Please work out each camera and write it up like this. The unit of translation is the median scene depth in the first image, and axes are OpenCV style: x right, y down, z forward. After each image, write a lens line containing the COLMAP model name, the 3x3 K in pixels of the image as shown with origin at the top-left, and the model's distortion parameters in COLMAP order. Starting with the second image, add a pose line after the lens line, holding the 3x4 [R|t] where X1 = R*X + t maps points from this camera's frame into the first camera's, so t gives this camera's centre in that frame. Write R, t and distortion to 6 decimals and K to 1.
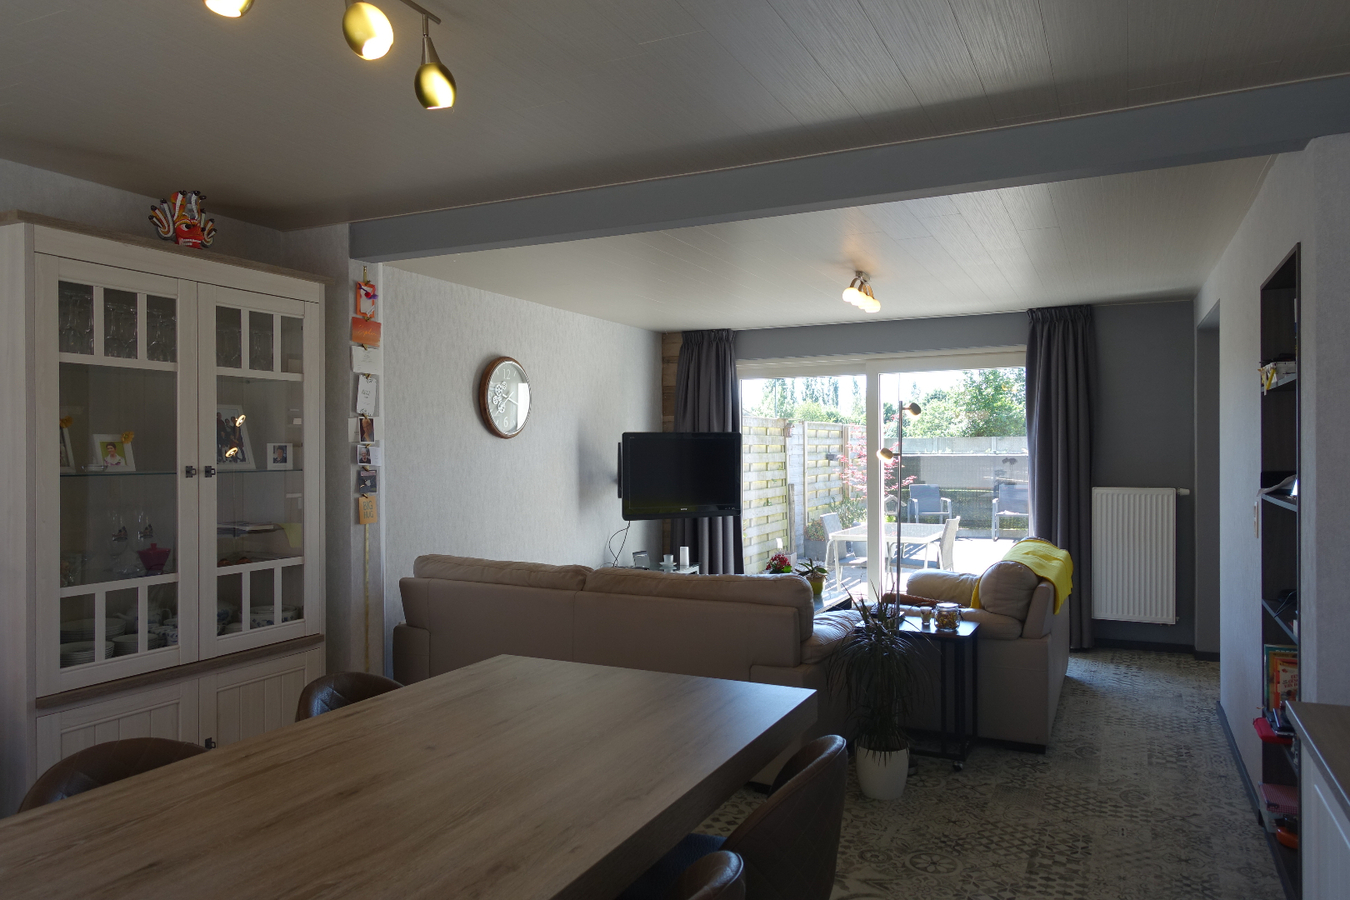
lens RADIAL K [[927.3, 0, 683.5], [0, 927.3, 451.7], [0, 0, 1]] dist [0.000408, -0.000162]
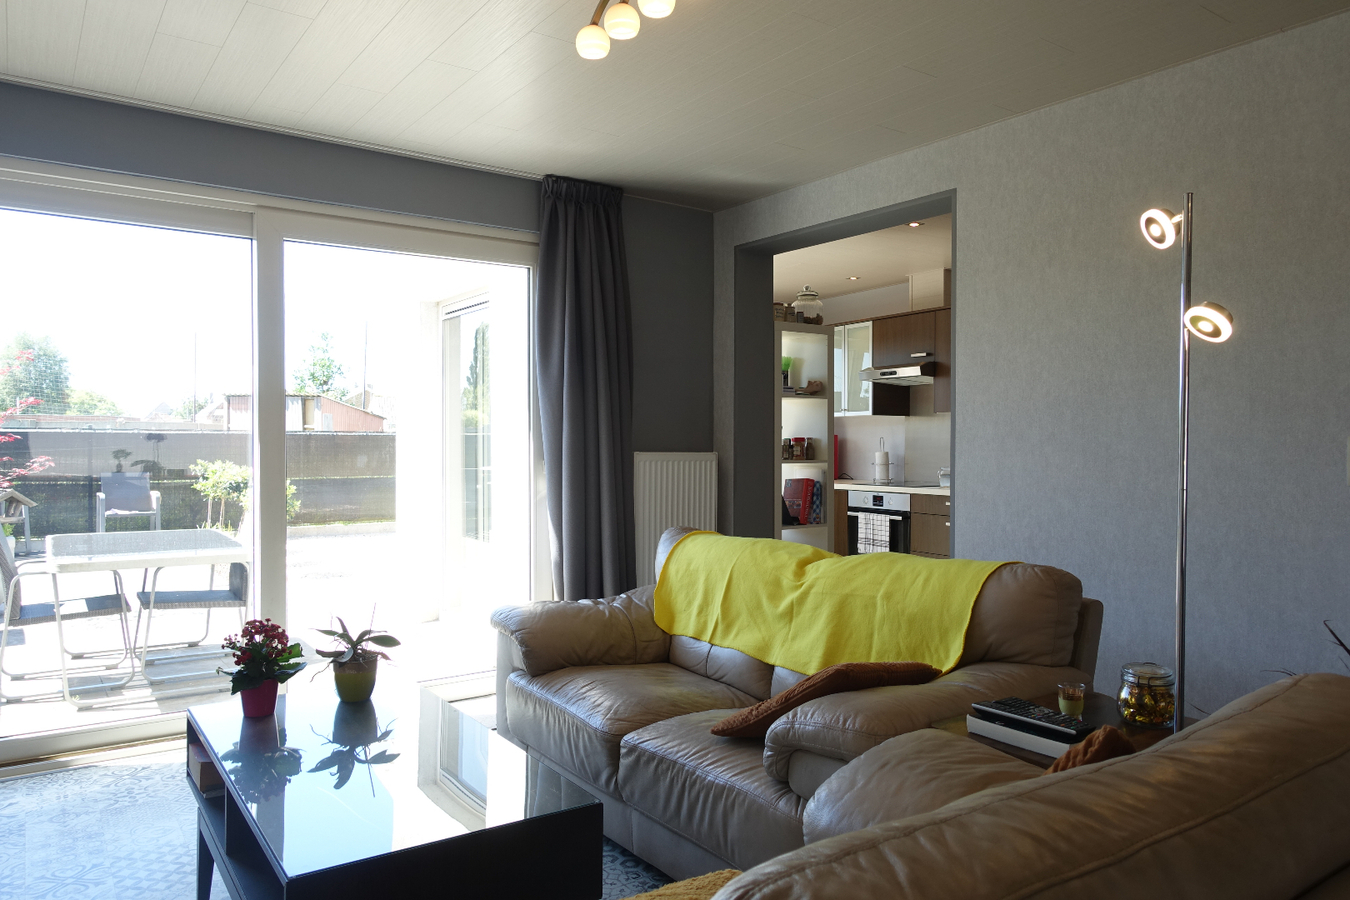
lens RADIAL K [[918.8, 0, 682.1], [0, 918.8, 459.2], [0, 0, 1]] dist [0.001255, -0.000119]
pose [[0.480121, -0.008314, 0.877163, -0.129211], [-0.003897, 0.999925, 0.011611, 0.031438], [-0.877194, -0.008993, 0.480053, 0.558675]]
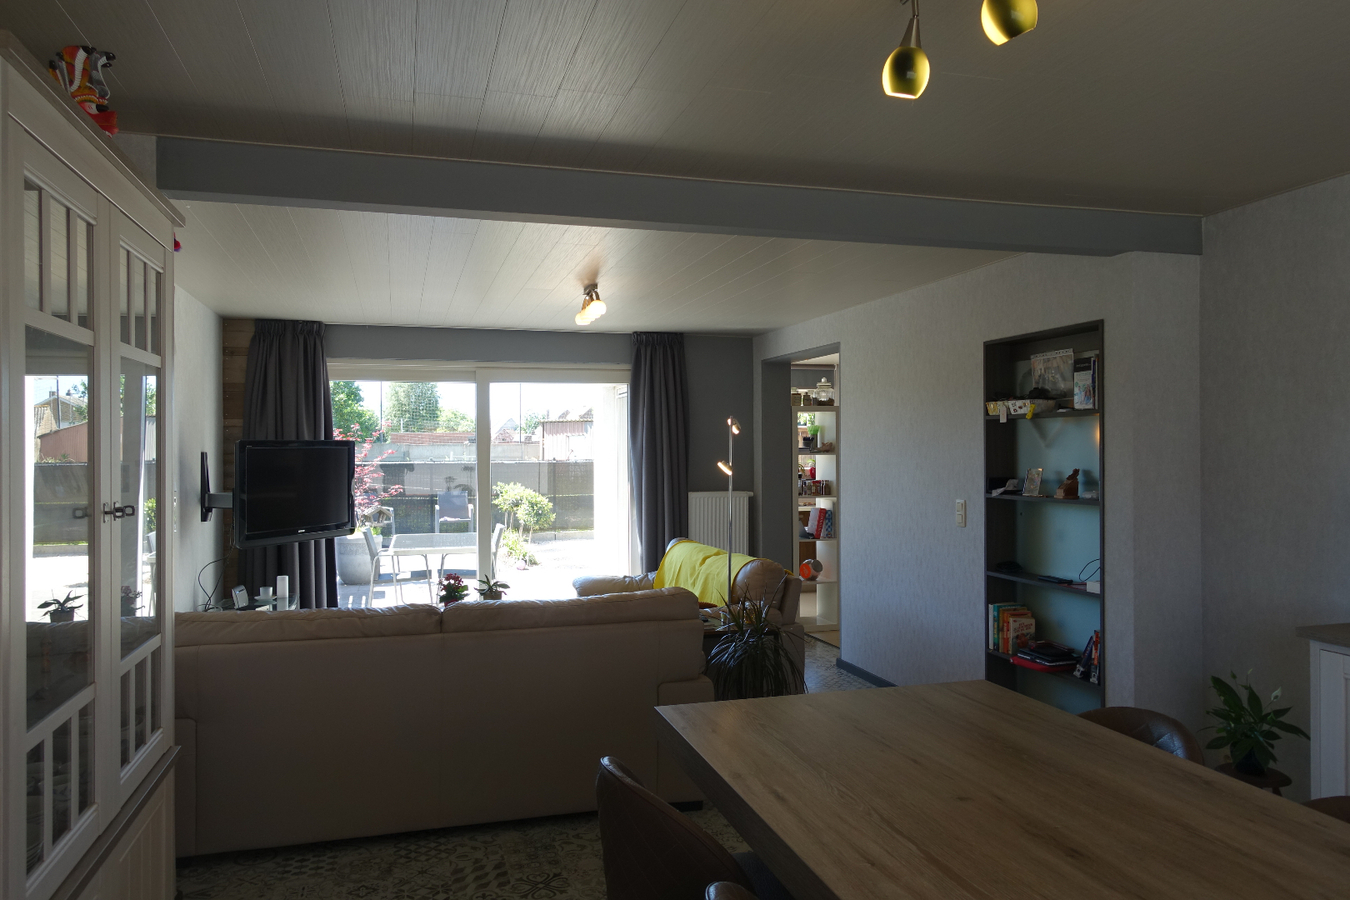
lens RADIAL K [[927.6, 0, 674.7], [0, 927.6, 429.6], [0, 0, 1]] dist [0.000167, -0.001714]
pose [[0.746108, 0.016873, 0.665611, -0.296903], [0.002753, 0.999592, -0.028426, -0.005334], [-0.665819, 0.023042, 0.745757, 0.134195]]
